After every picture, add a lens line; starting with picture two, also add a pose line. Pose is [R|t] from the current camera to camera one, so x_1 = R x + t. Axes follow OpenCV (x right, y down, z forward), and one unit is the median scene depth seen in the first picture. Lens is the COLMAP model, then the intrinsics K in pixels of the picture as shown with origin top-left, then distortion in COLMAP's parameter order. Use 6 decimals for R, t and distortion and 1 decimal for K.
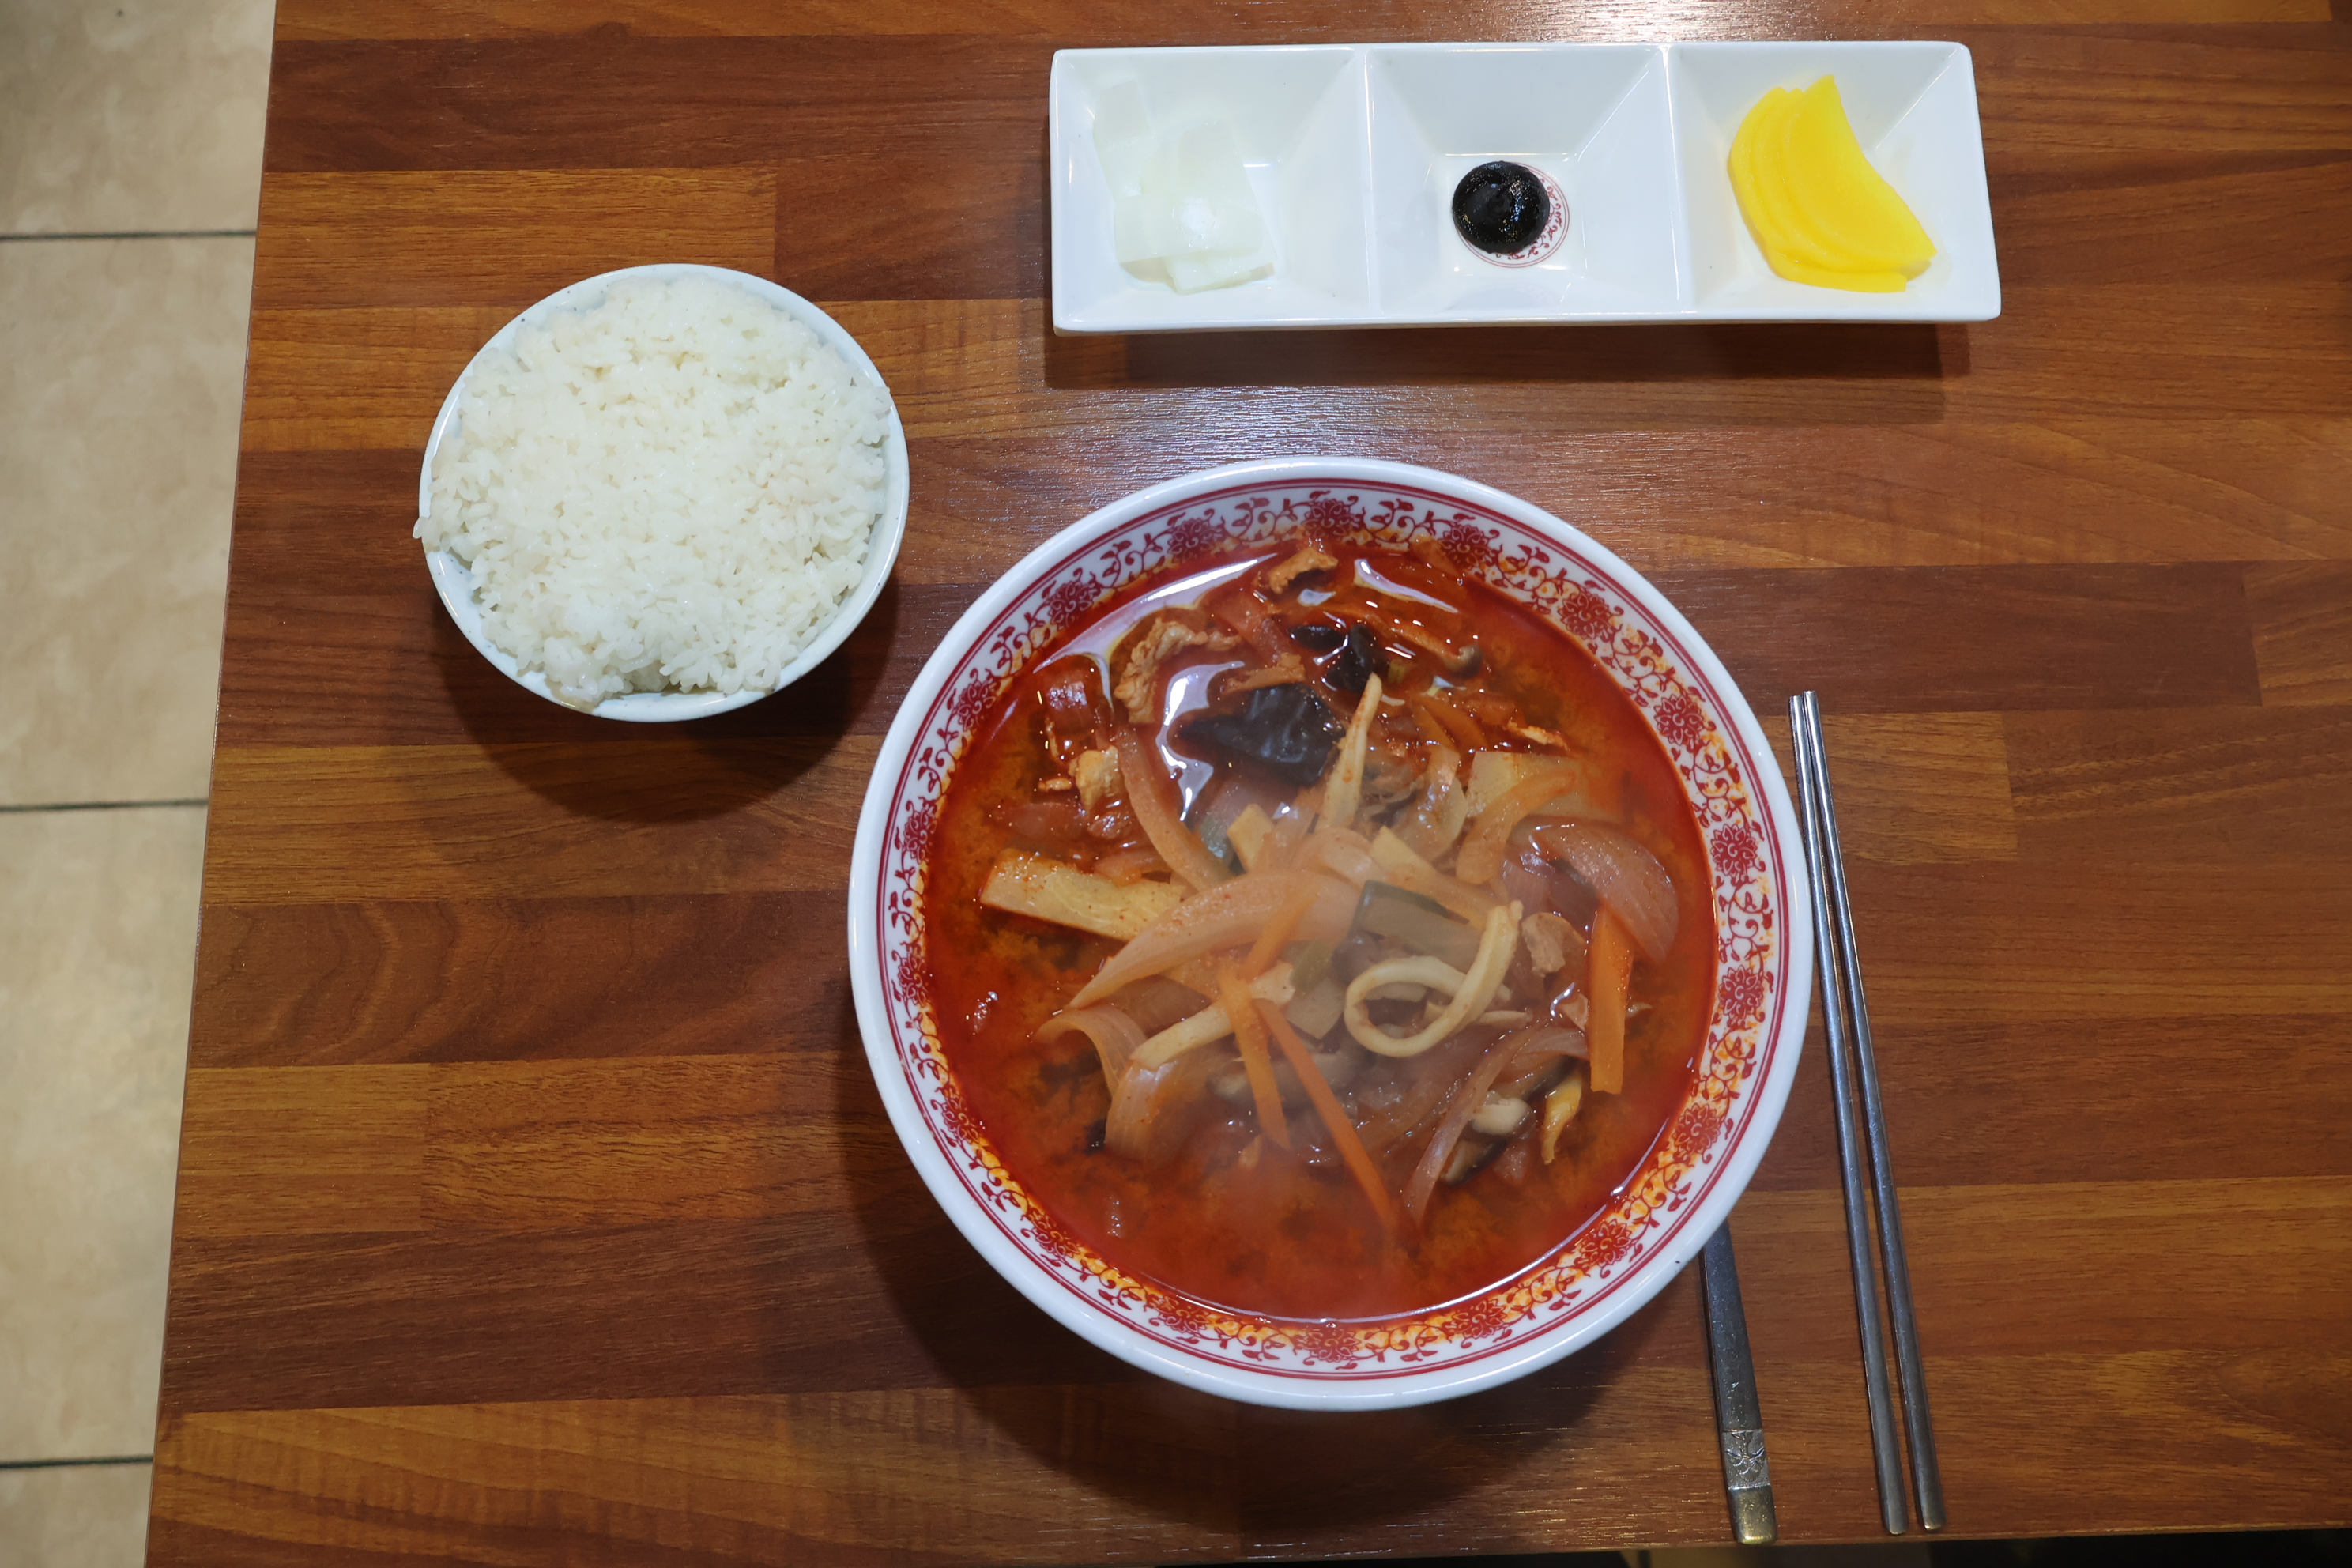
lens RADIAL K [[2090.3, 0, 1190.4], [0, 2090.3, 769.1], [0, 0, 1]] dist [0.075872, -0.041976]
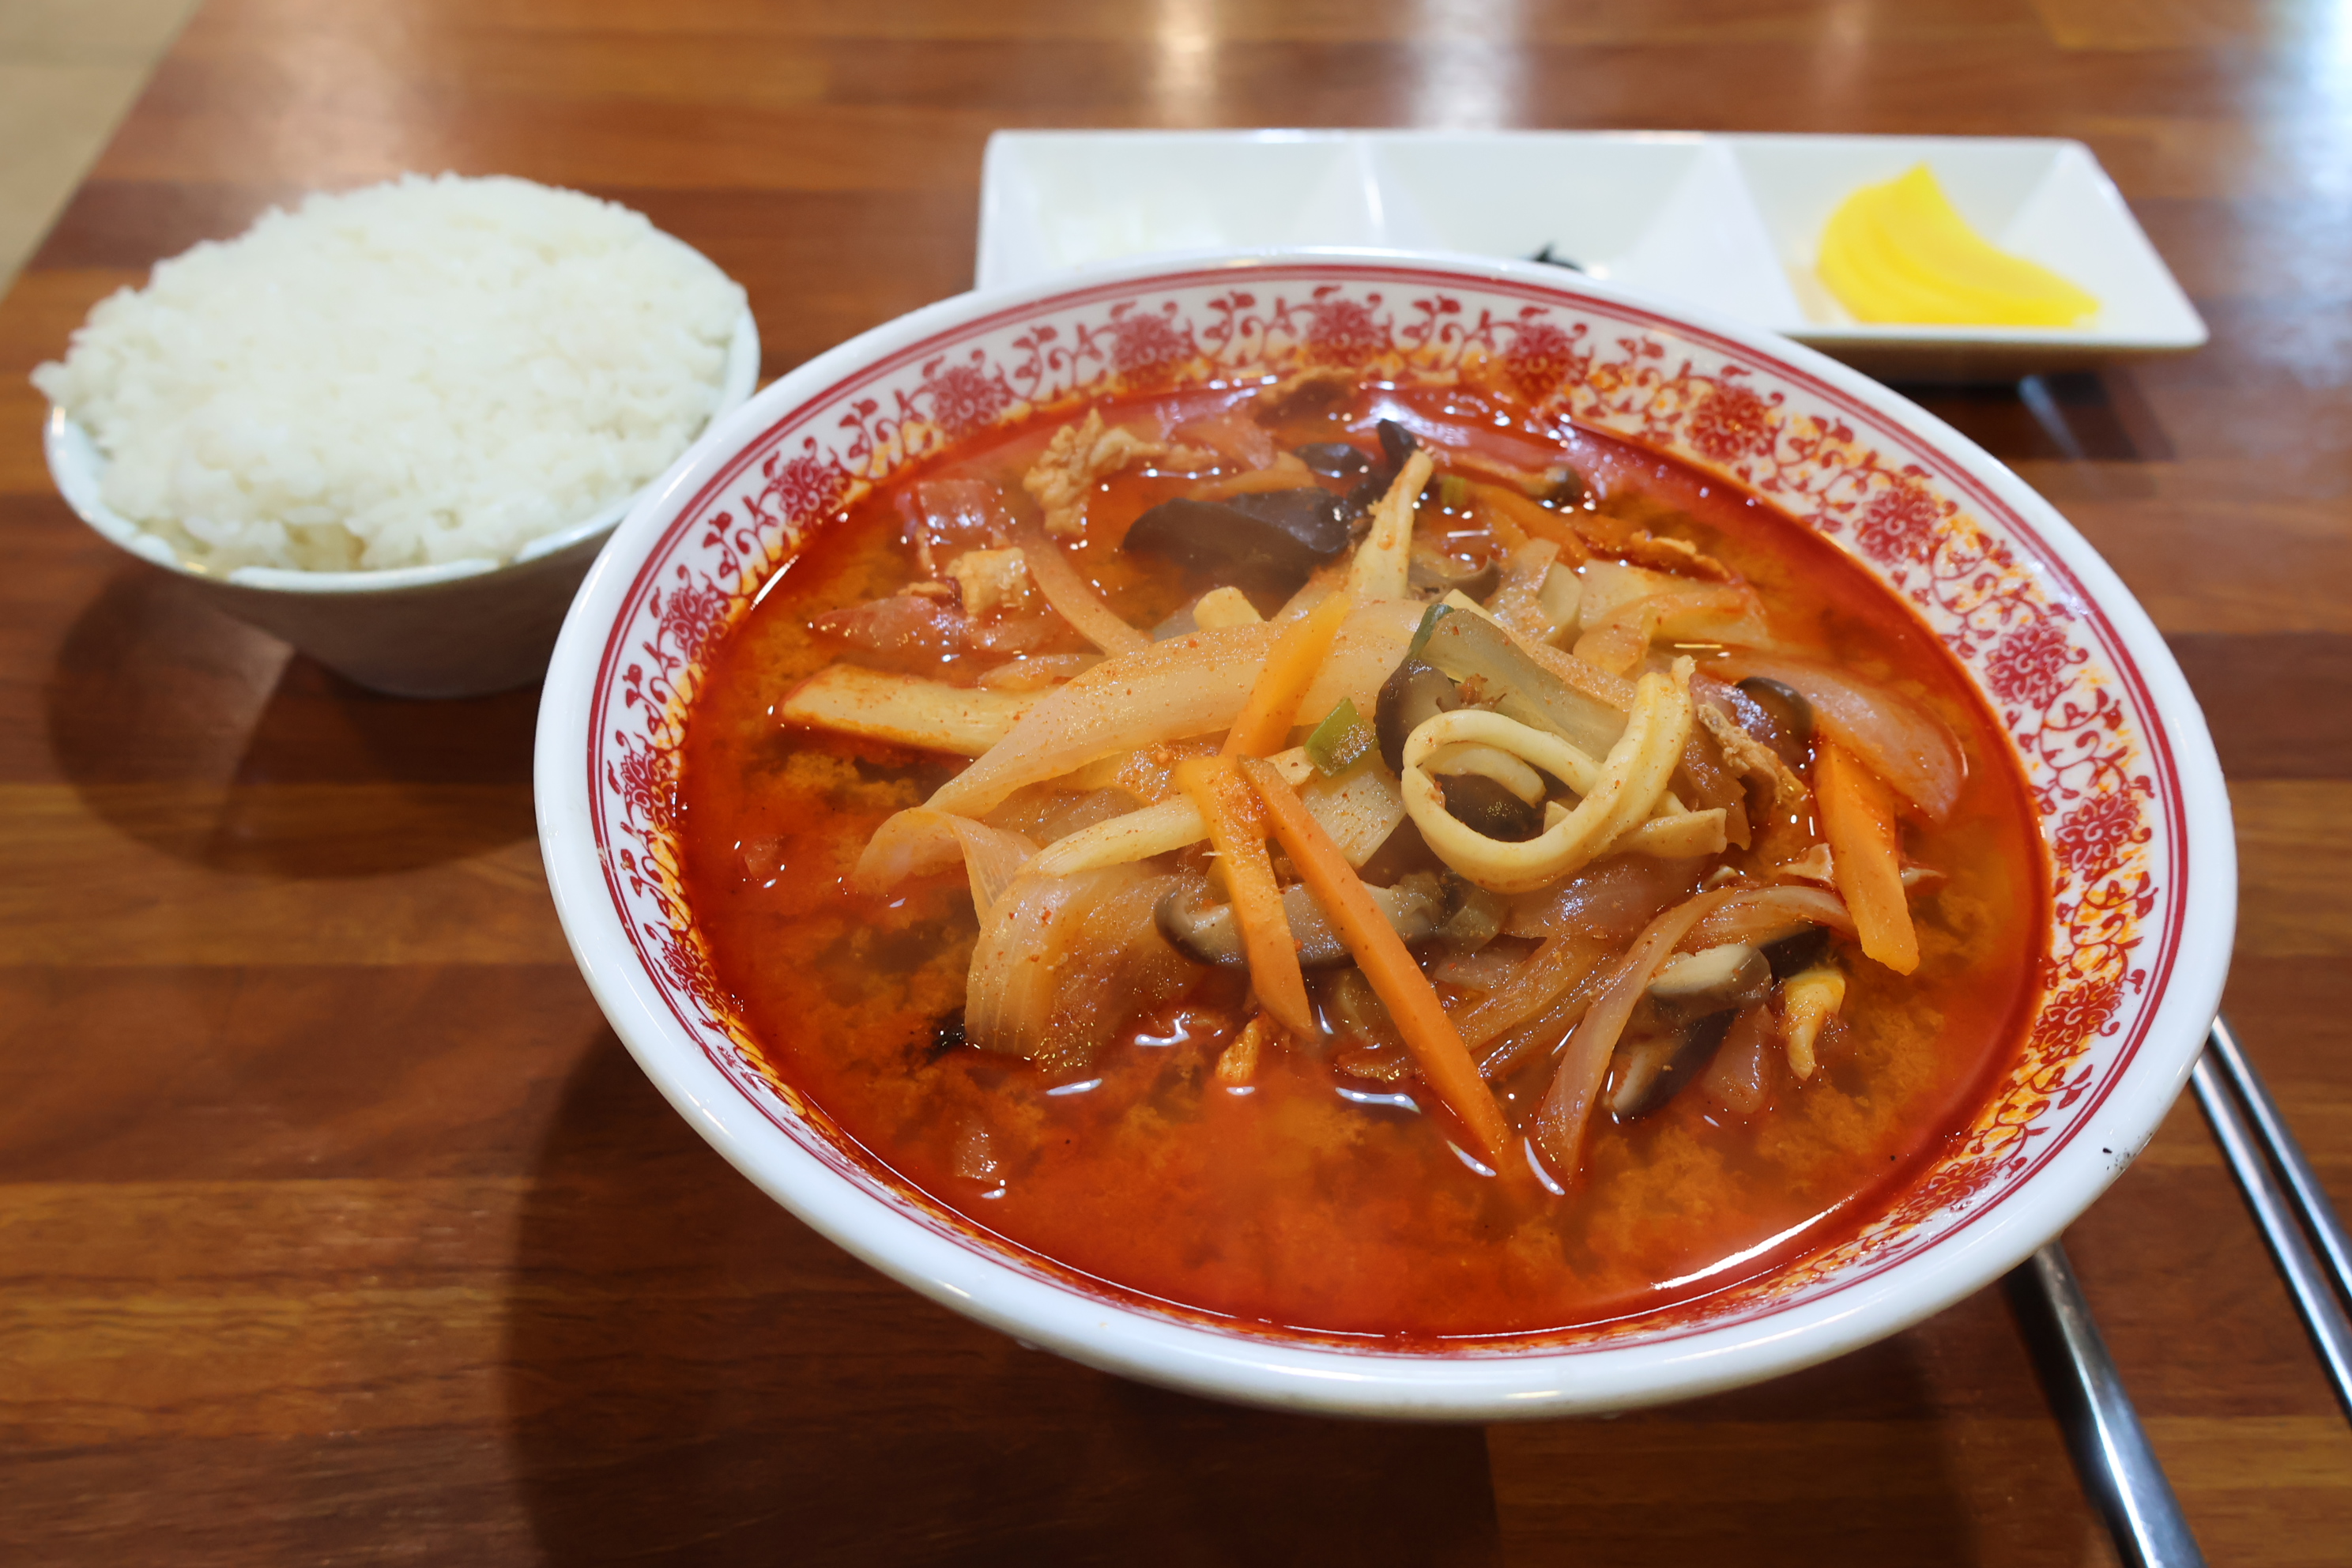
lens RADIAL K [[2162.0, 0, 1179.3], [0, 2162.0, 751.0], [0, 0, 1]] dist [0.048703, 0.000000]
pose [[0.999970, -0.003836, -0.006724, 0.016597], [-0.000483, 0.836006, -0.548720, 0.404081], [0.007726, 0.548707, 0.835979, 0.479788]]
